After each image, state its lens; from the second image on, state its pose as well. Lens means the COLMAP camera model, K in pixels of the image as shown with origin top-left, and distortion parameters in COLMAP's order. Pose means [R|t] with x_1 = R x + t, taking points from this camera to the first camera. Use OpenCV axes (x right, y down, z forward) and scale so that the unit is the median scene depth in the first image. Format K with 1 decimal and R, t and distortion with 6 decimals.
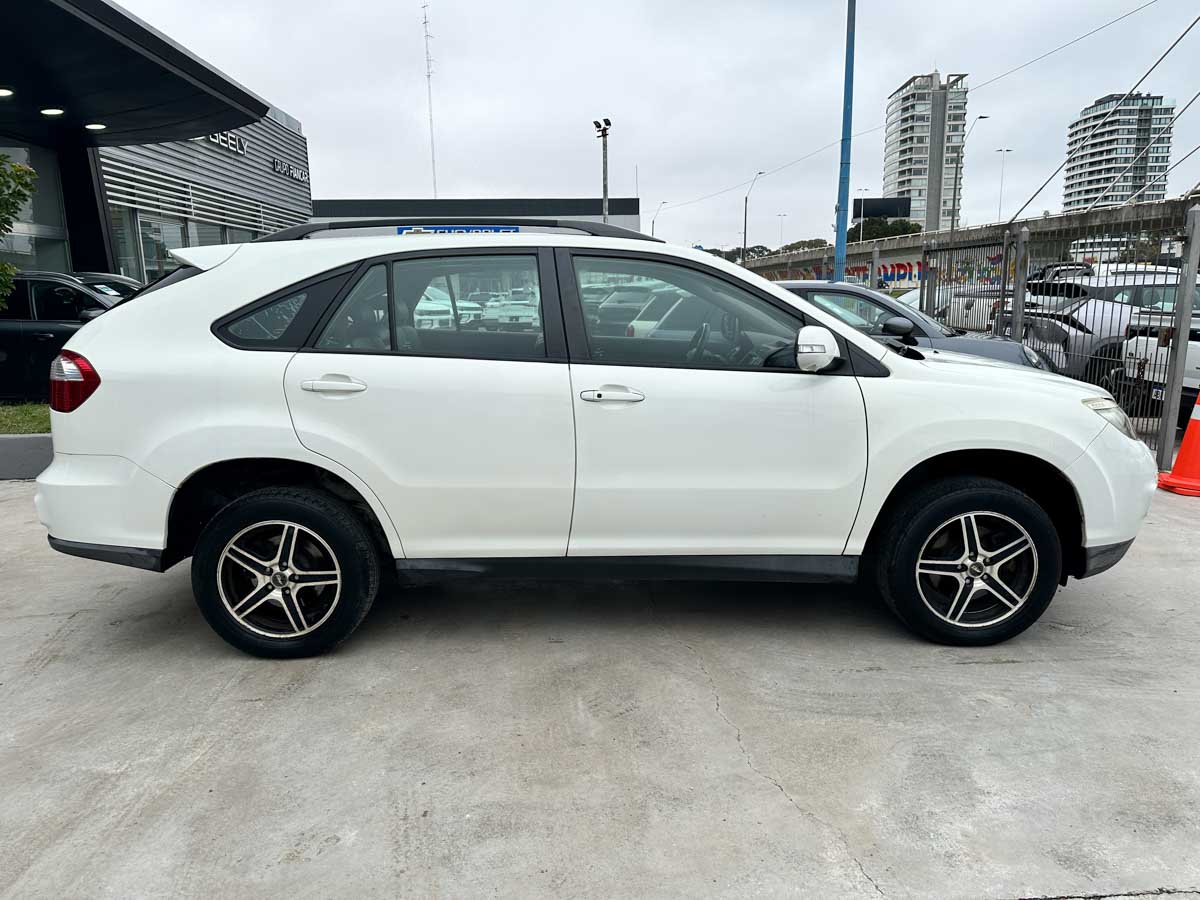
lens RADIAL K [[839.0, 0, 600.0], [0, 839.0, 450.0], [0, 0, 1]] dist [0.078973, -0.109161]
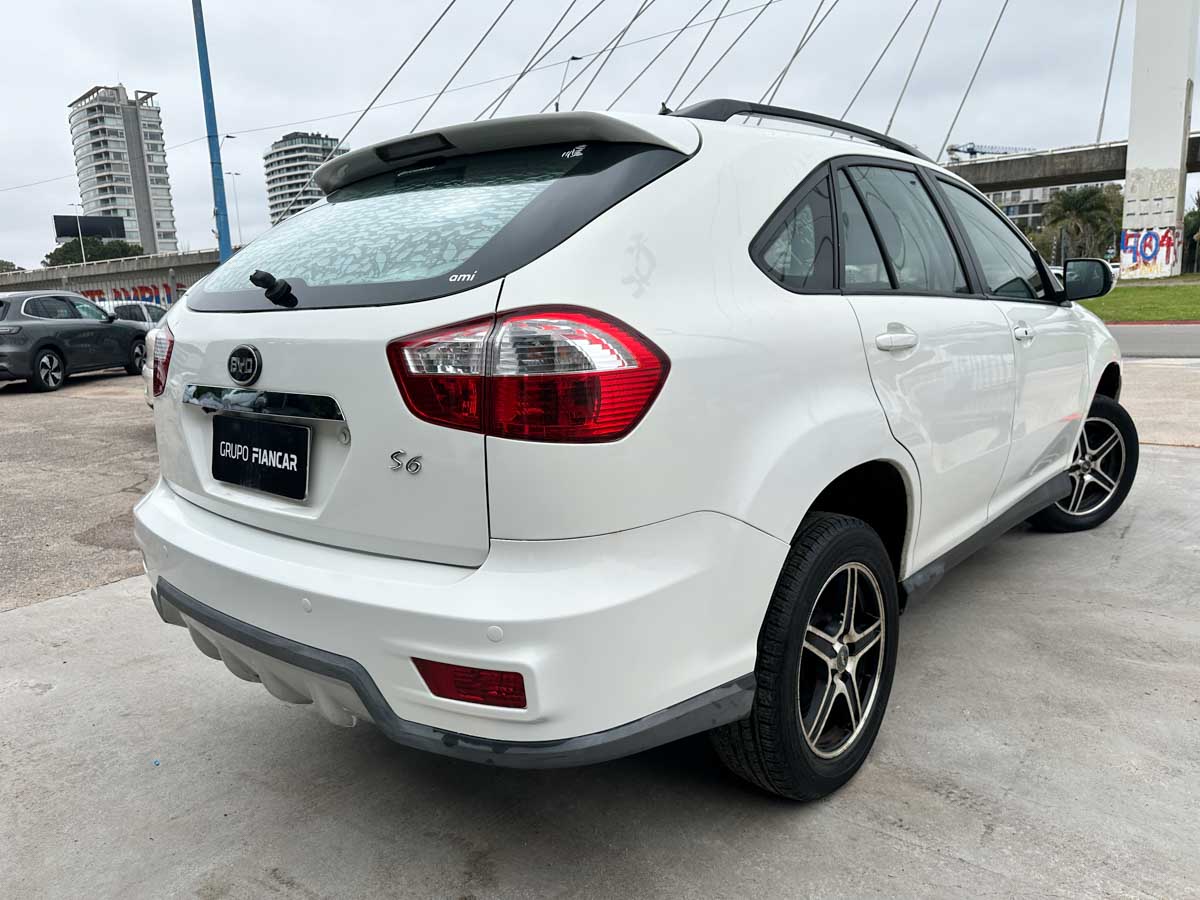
lens RADIAL K [[849.9, 0, 590.0], [0, 849.9, 464.7], [0, 0, 1]] dist [0.049186, -0.068167]
pose [[0.659852, -0.160120, 0.734137, -0.955299], [0.171193, 0.983372, 0.060609, -0.059707], [-0.731634, 0.085686, 0.676291, 0.704658]]
